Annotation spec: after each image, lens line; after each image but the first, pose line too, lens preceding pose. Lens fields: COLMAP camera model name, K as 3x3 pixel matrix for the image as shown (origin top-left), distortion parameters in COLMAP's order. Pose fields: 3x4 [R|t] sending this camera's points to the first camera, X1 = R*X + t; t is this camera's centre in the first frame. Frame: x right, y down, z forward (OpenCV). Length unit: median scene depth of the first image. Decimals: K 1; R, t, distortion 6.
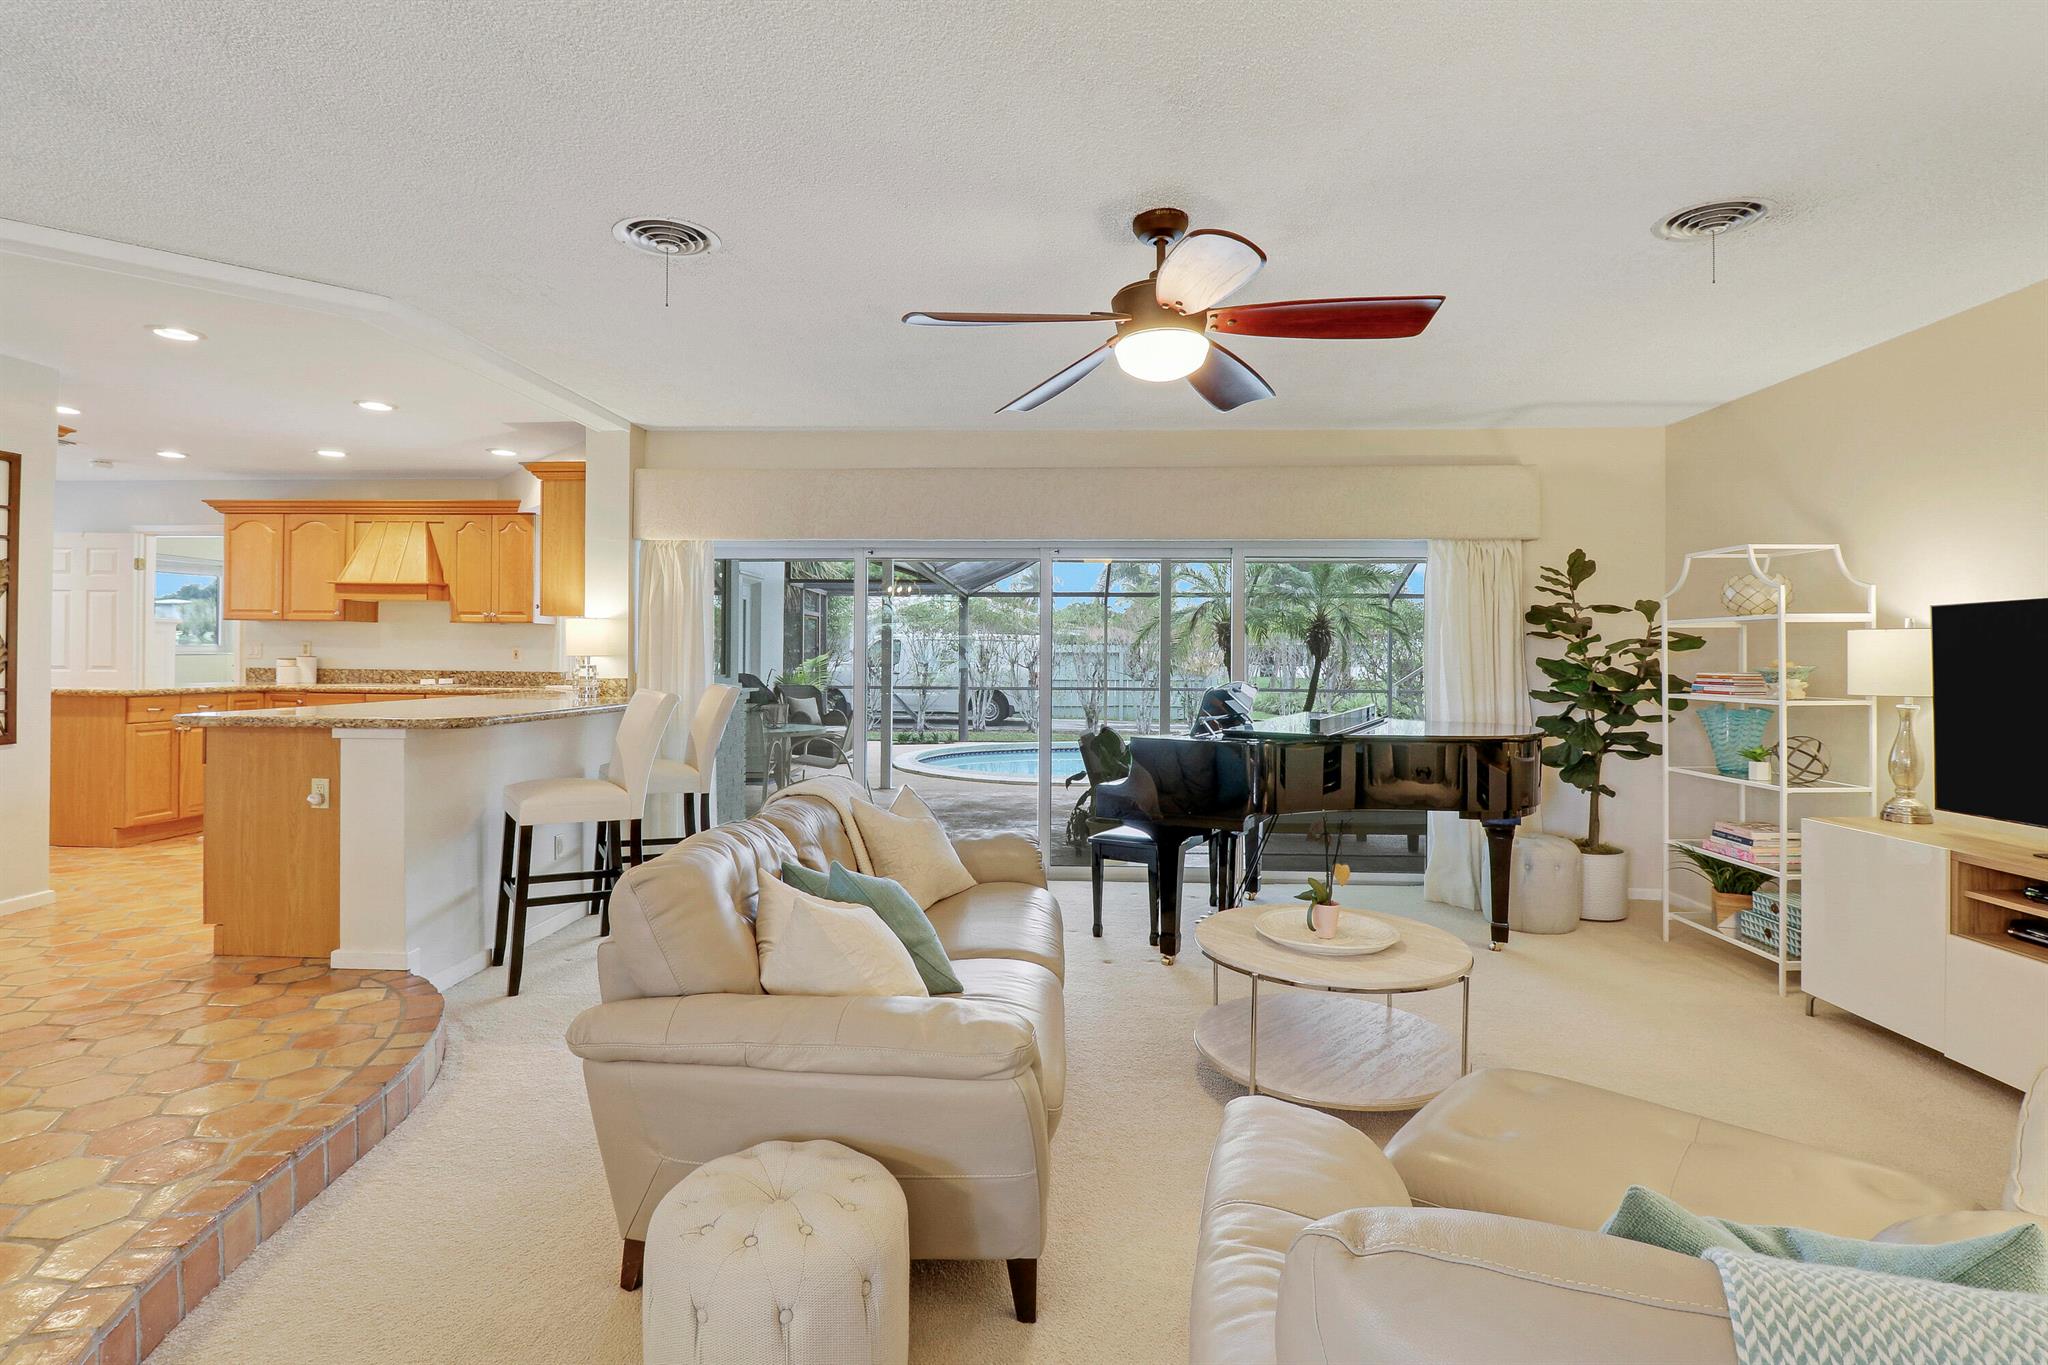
lens RADIAL K [[983.7, 0, 1030.0], [0, 983.7, 648.5], [0, 0, 1]] dist [-0.000358, -0.015429]
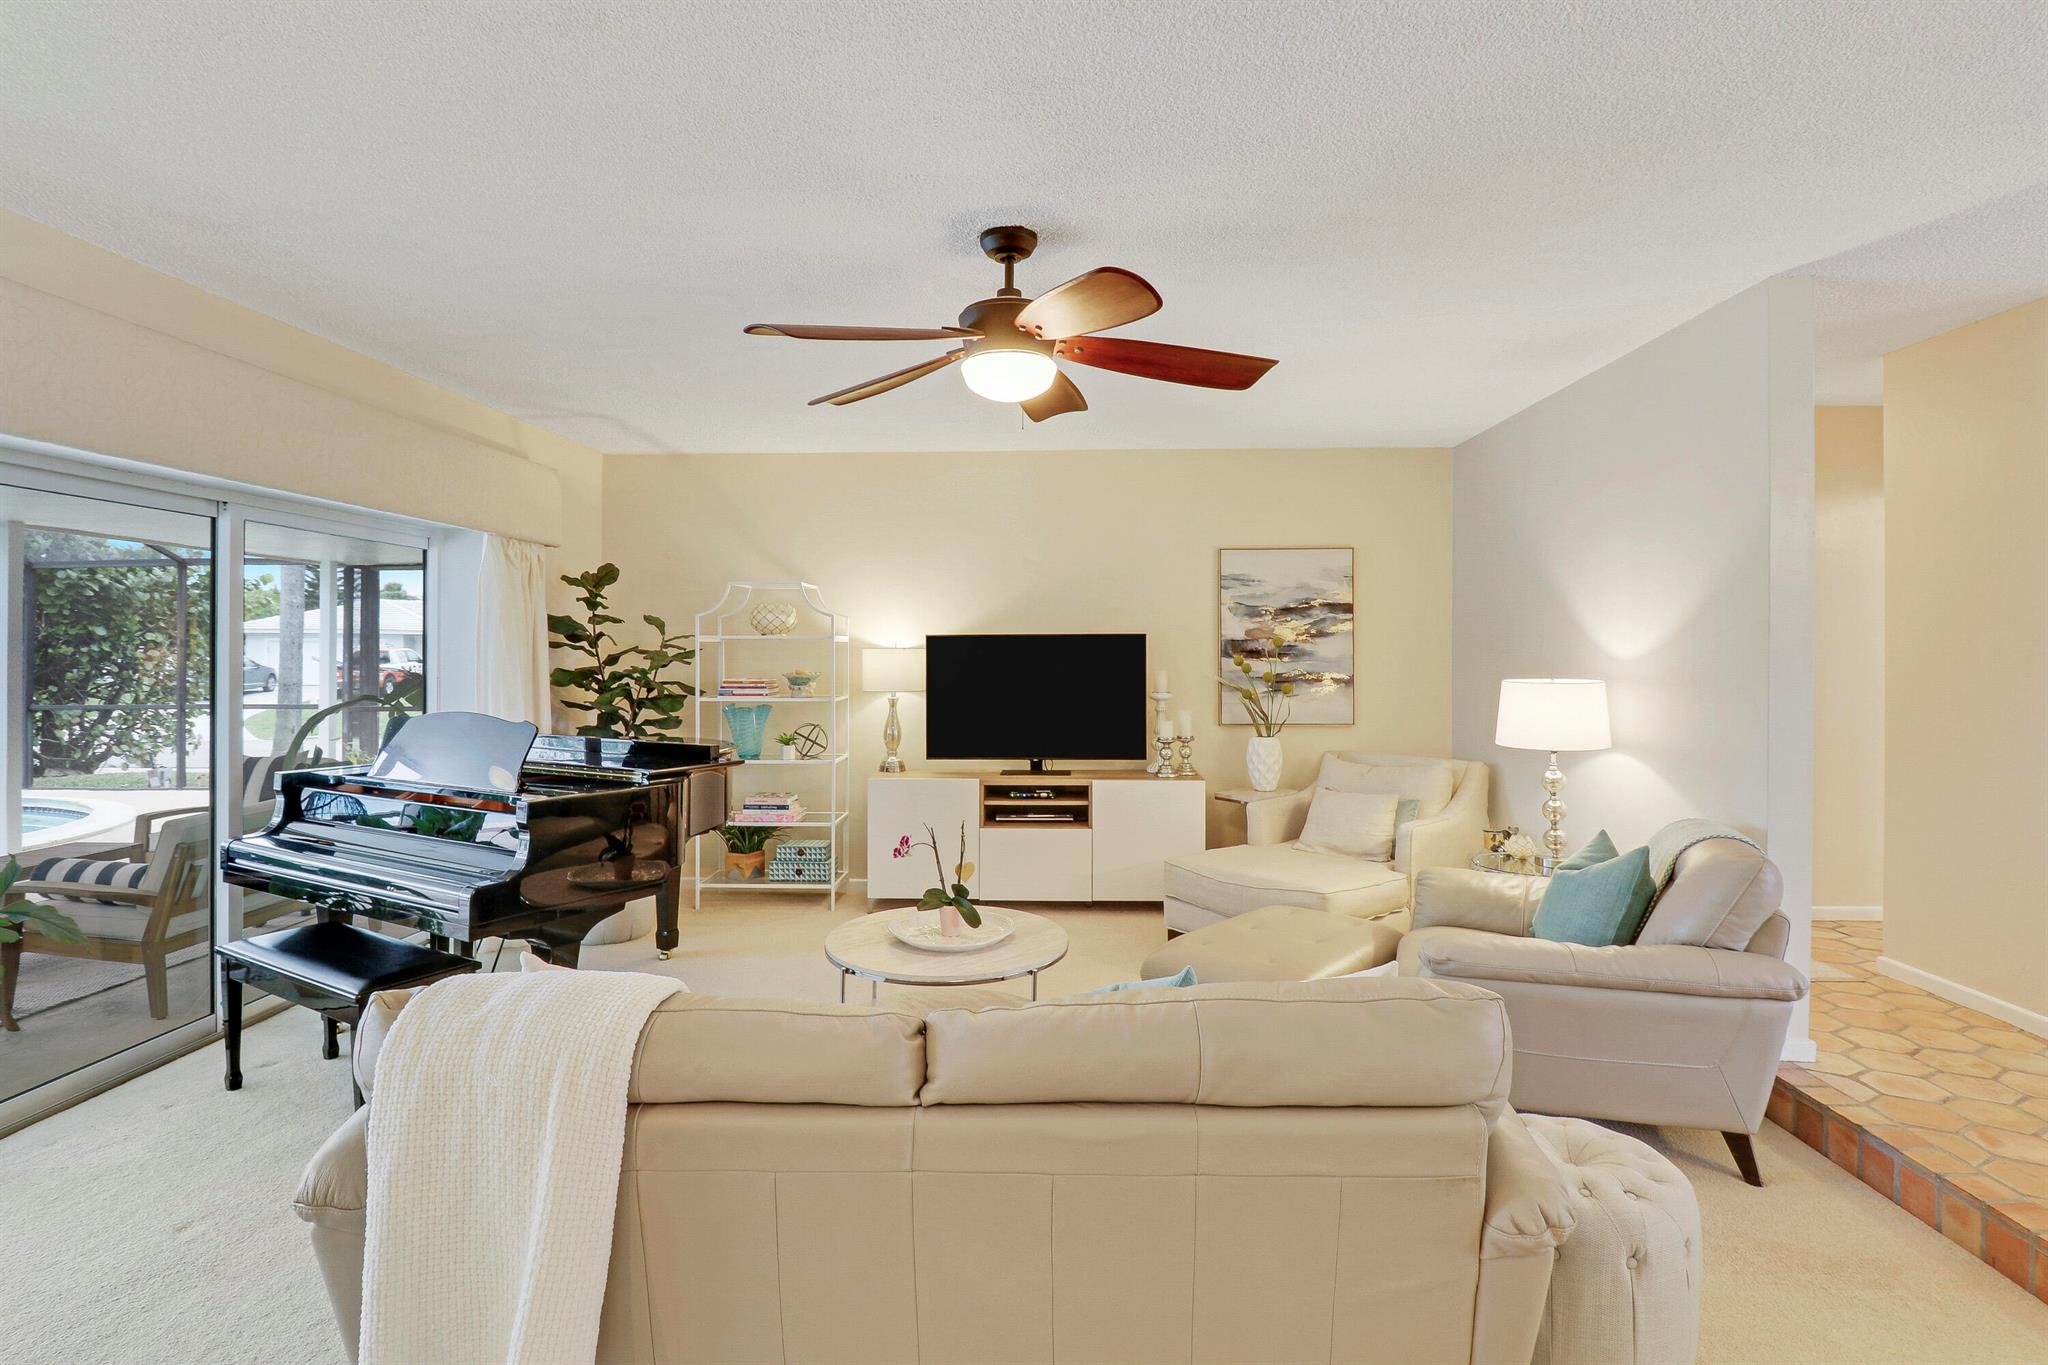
lens RADIAL K [[985.1, 0, 1030.0], [0, 985.1, 657.6], [0, 0, 1]] dist [-0.002023, -0.014405]
pose [[-0.001076, -0.011312, 0.999935, -0.447810], [-0.009828, 0.999888, 0.011301, -0.016064], [-0.999951, -0.009815, -0.001187, 0.520525]]
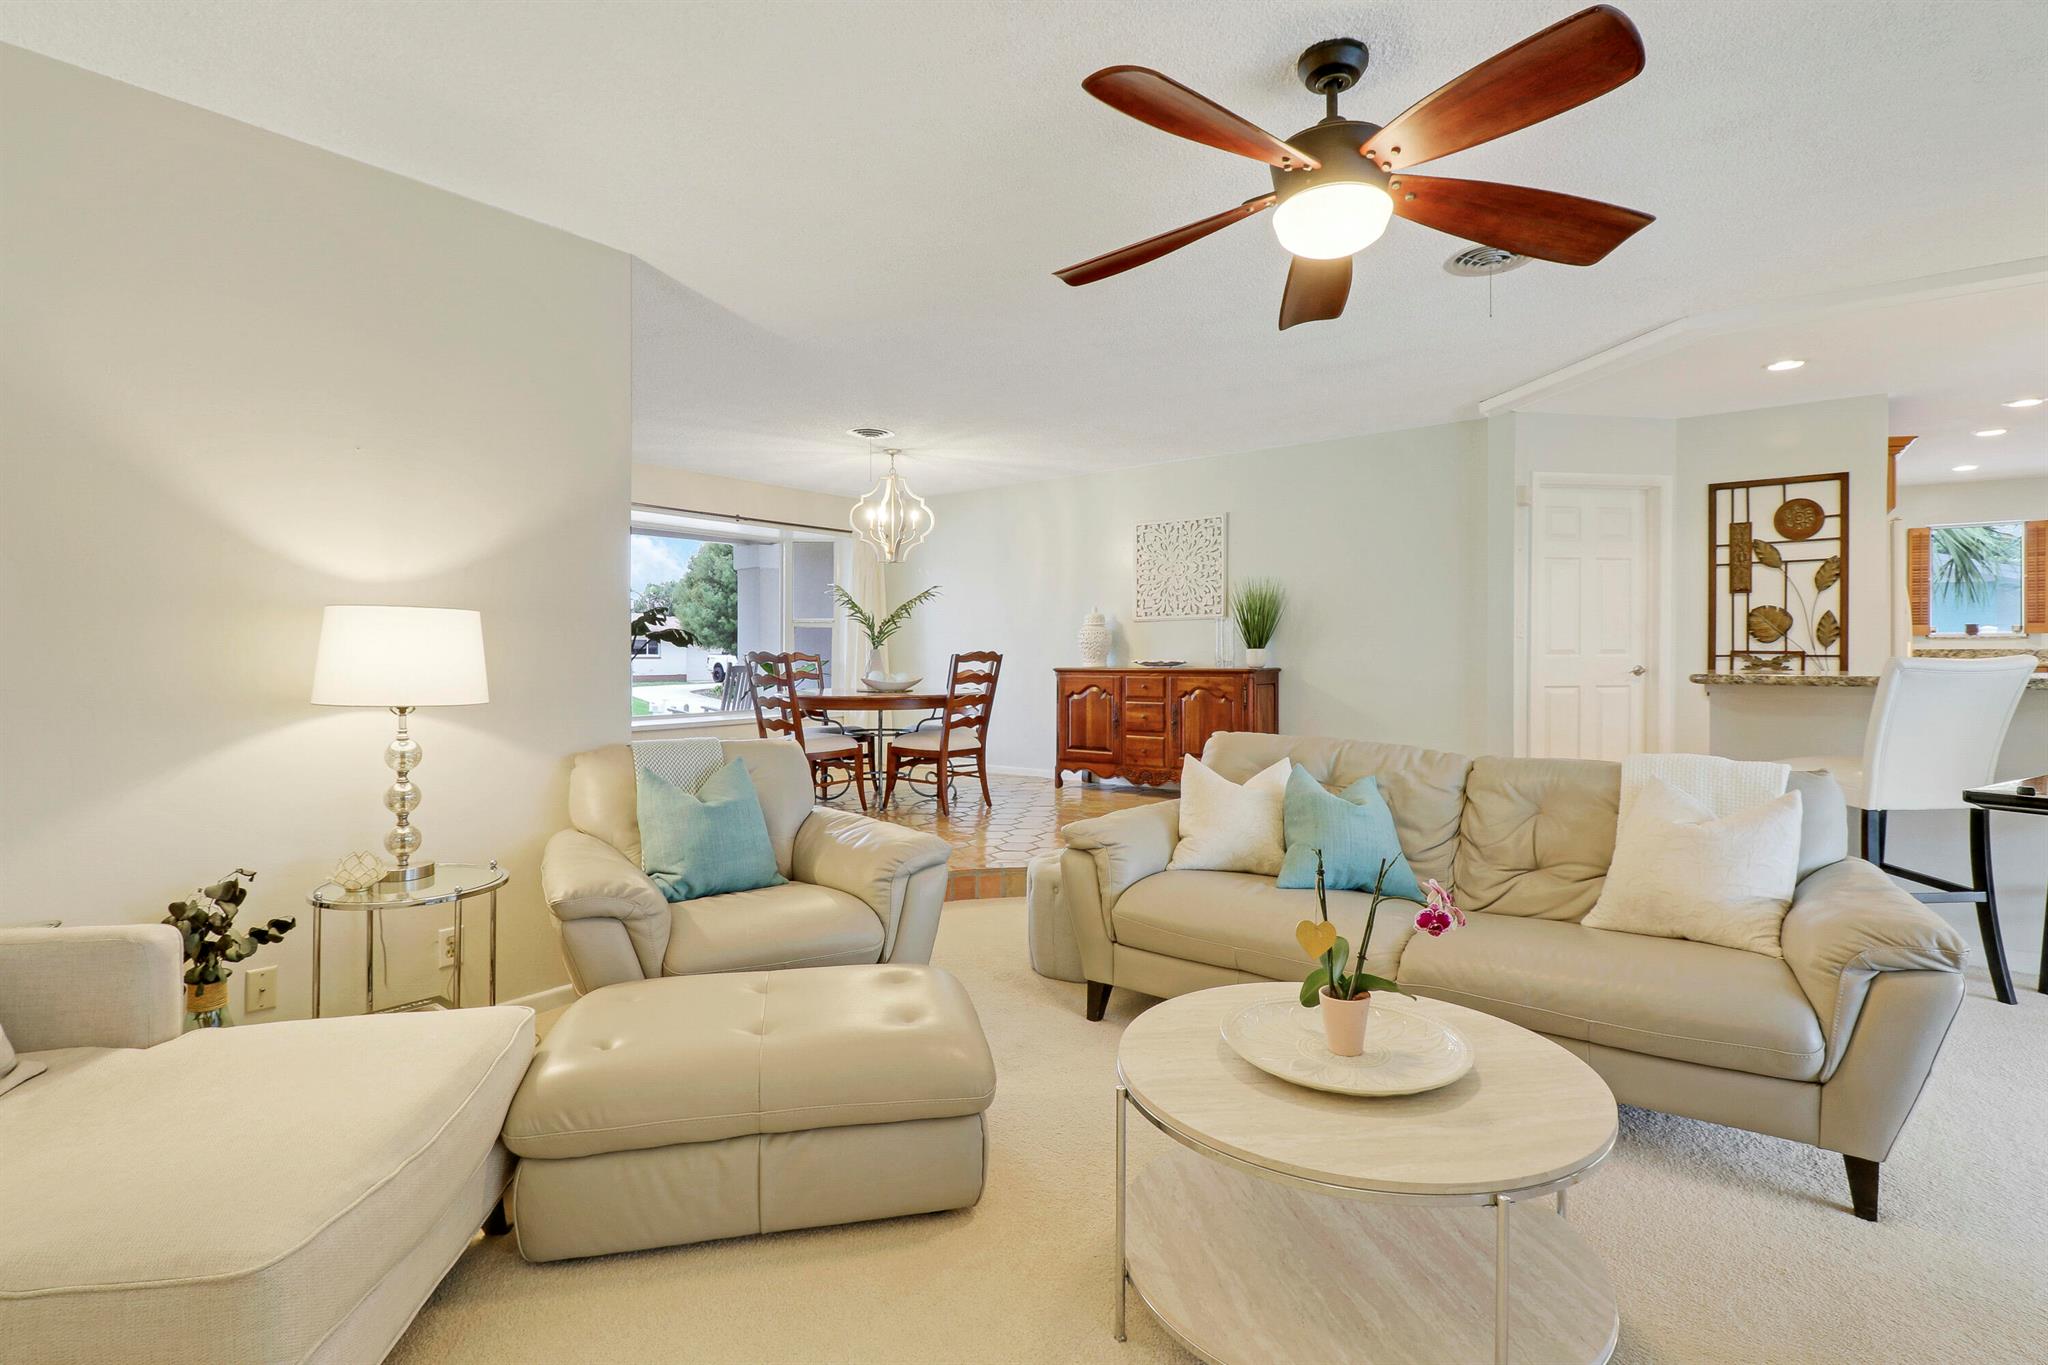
lens RADIAL K [[963.6, 0, 1021.7], [0, 963.6, 665.2], [0, 0, 1]] dist [0.000728, -0.012705]
pose [[-0.576913, 0.006678, -0.816778, 0.500801], [0.005665, 0.999975, 0.004174, 0.035202], [0.816786, -0.002219, -0.576937, 0.667430]]
